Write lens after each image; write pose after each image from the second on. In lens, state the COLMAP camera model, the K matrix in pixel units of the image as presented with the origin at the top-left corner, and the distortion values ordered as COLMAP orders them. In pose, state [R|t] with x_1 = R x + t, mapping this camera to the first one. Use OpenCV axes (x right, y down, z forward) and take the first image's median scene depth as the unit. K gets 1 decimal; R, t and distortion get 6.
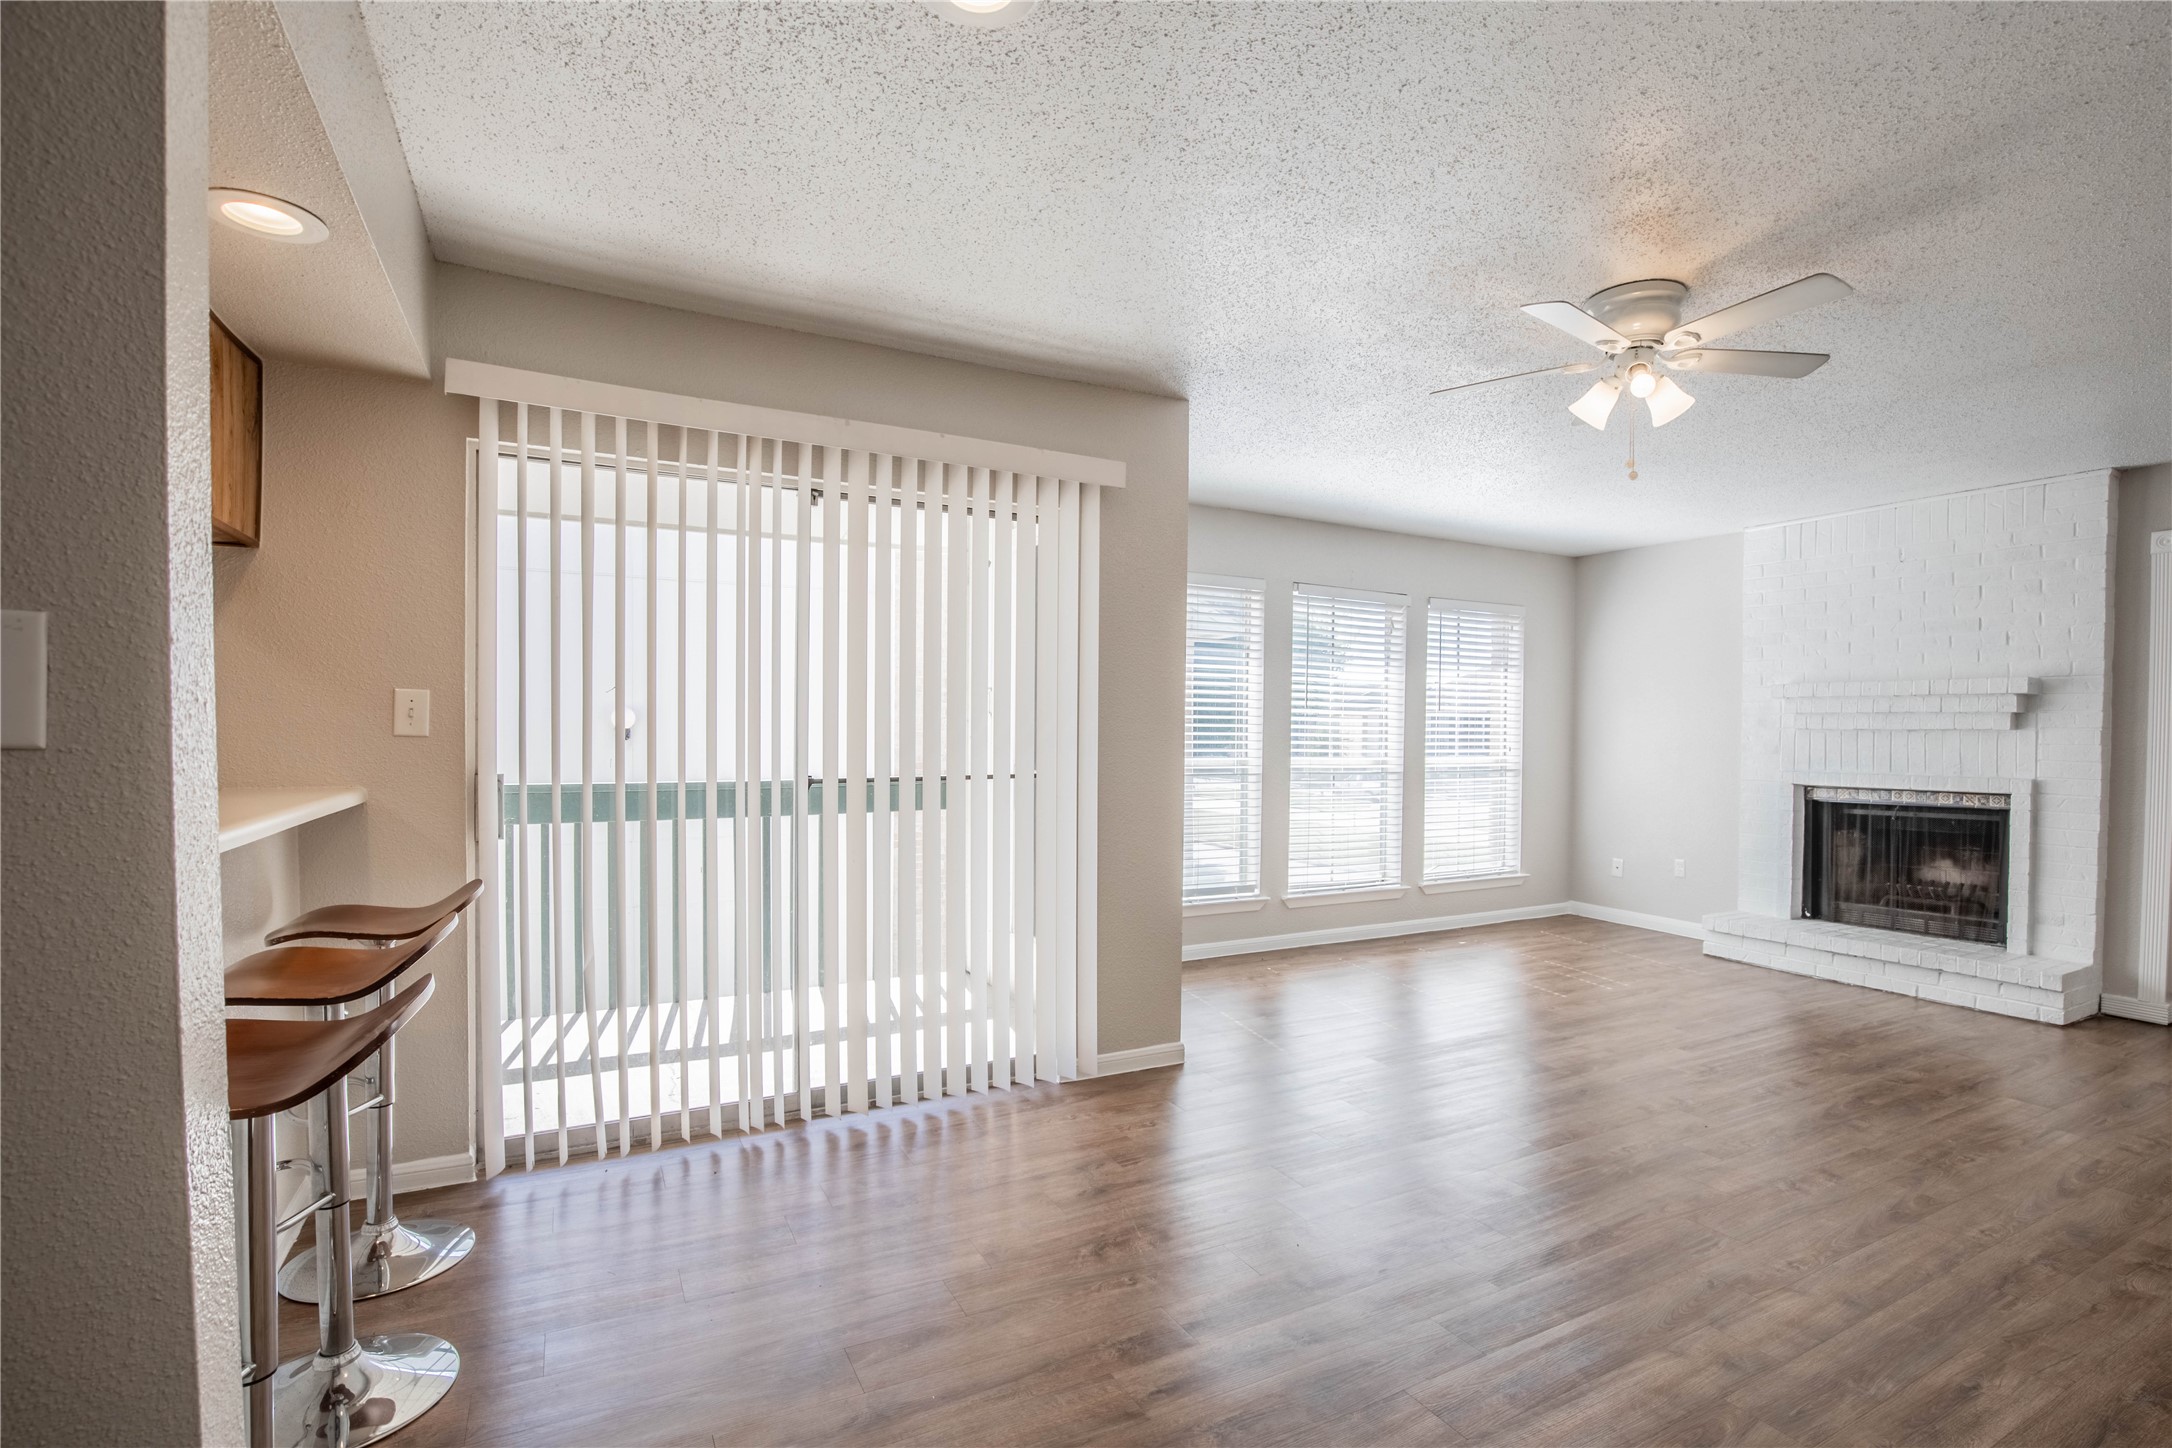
lens RADIAL K [[1010.9, 0, 1097.7], [0, 1010.9, 746.8], [0, 0, 1]] dist [-0.041209, 0.009799]
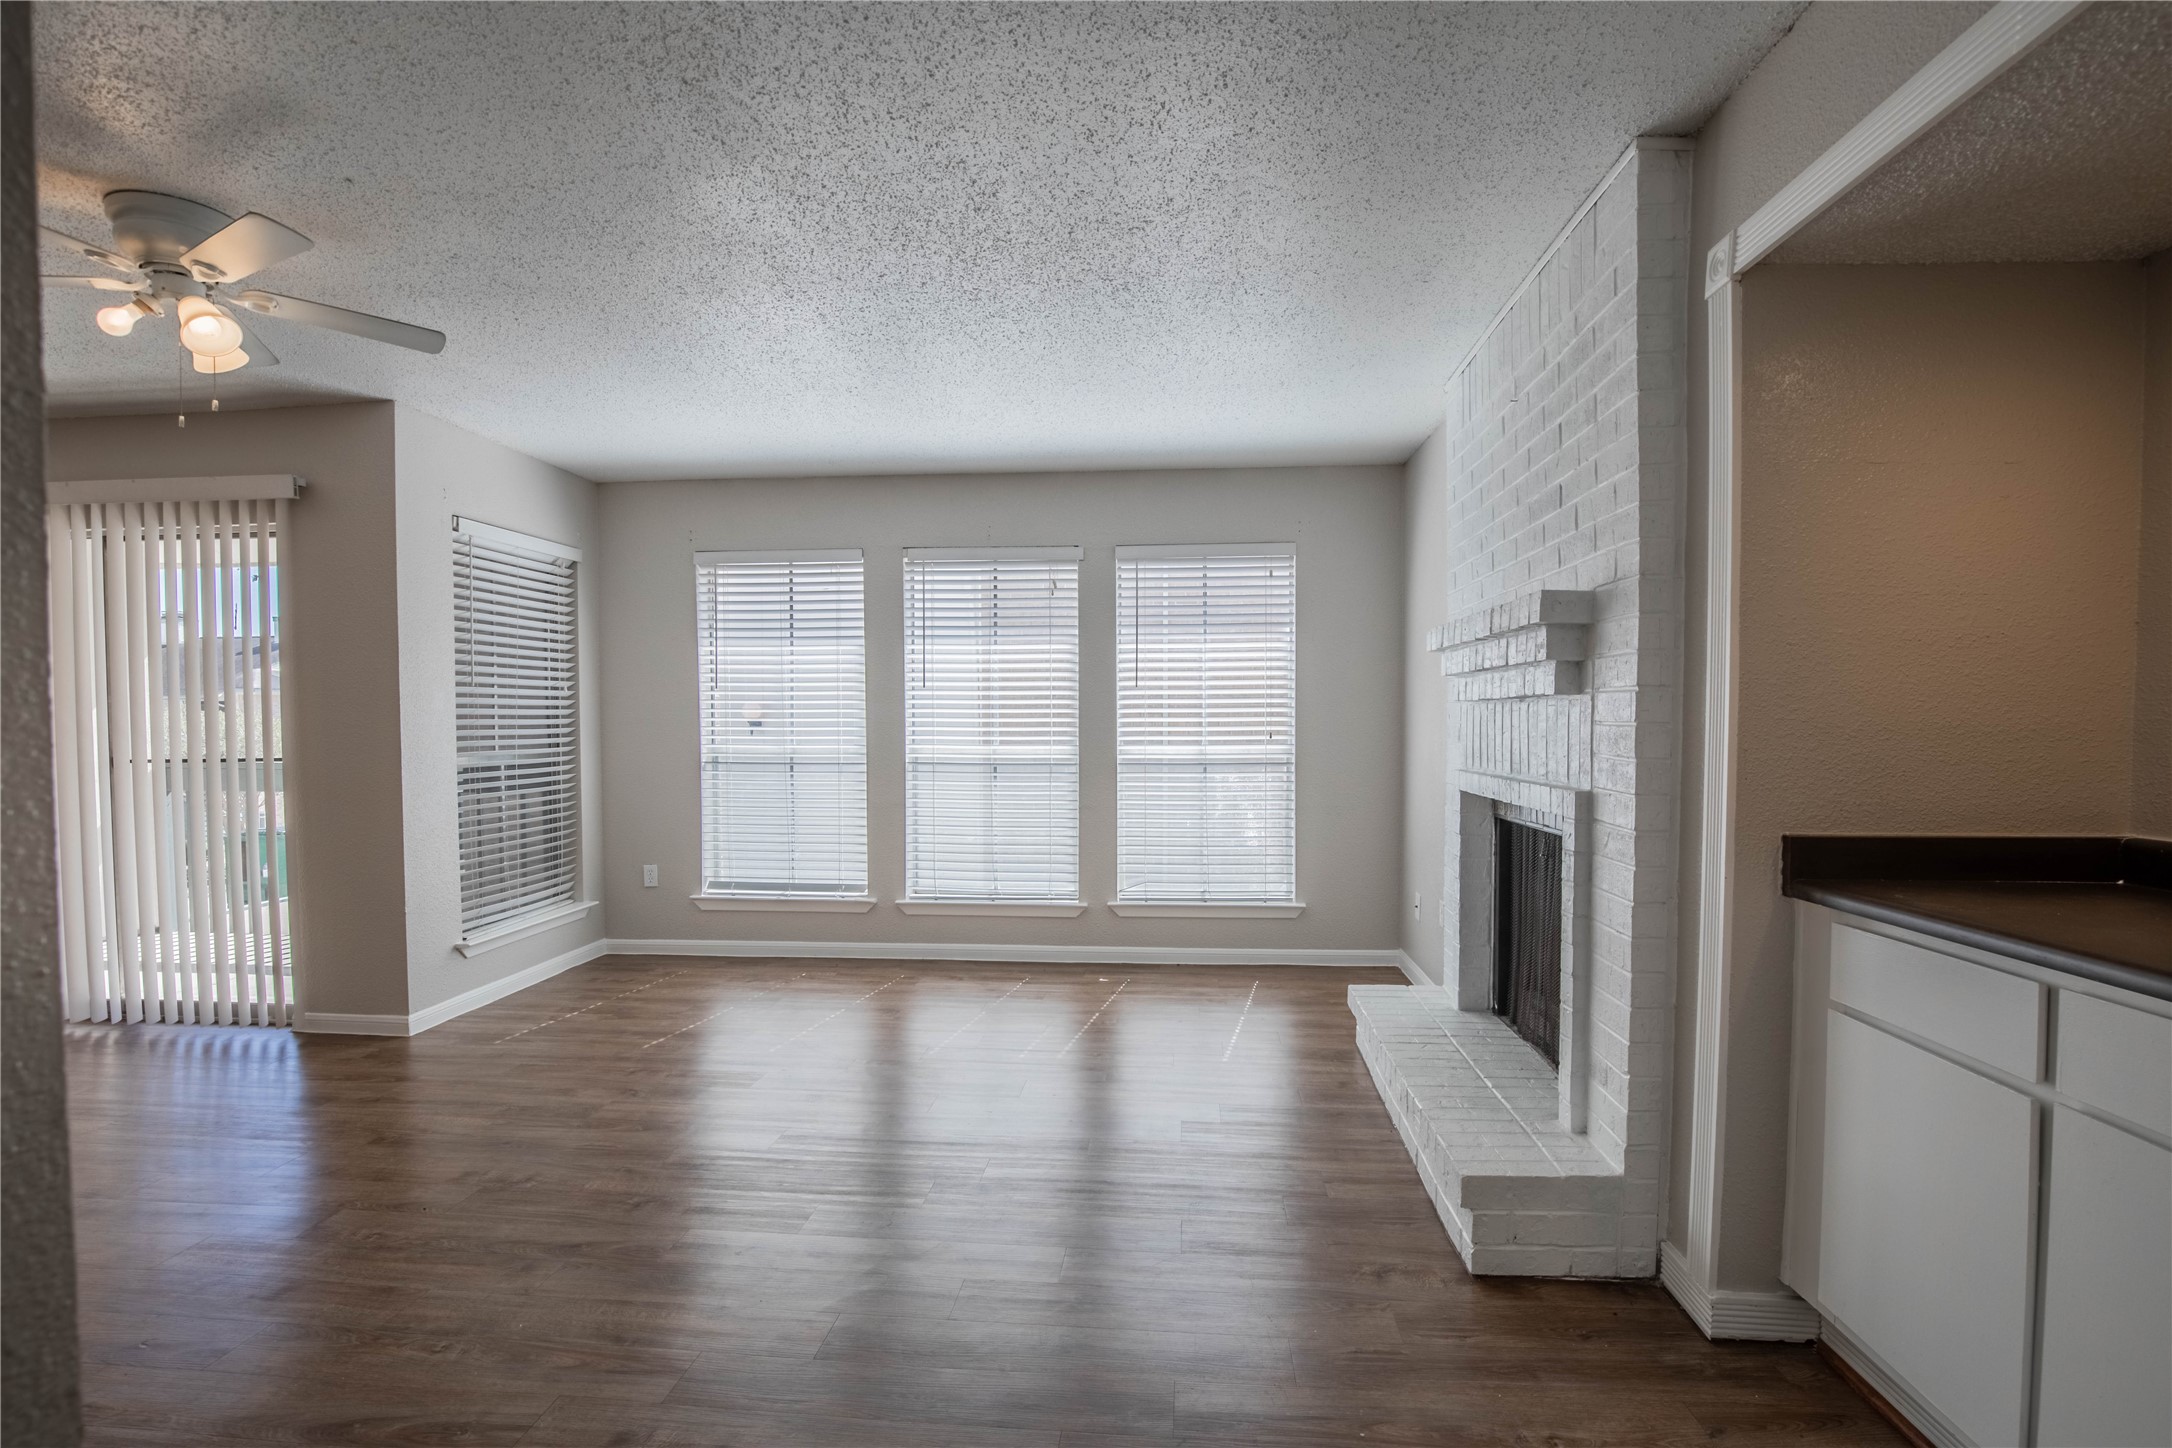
lens RADIAL K [[935.5, 0, 1086.0], [0, 935.5, 724.0], [0, 0, 1]] dist [-0.025357, 0.000303]
pose [[0.830240, -0.010208, -0.557312, 0.847278], [0.002500, 0.999890, -0.014589, 0.004187], [0.557400, 0.010719, 0.830175, 0.432039]]
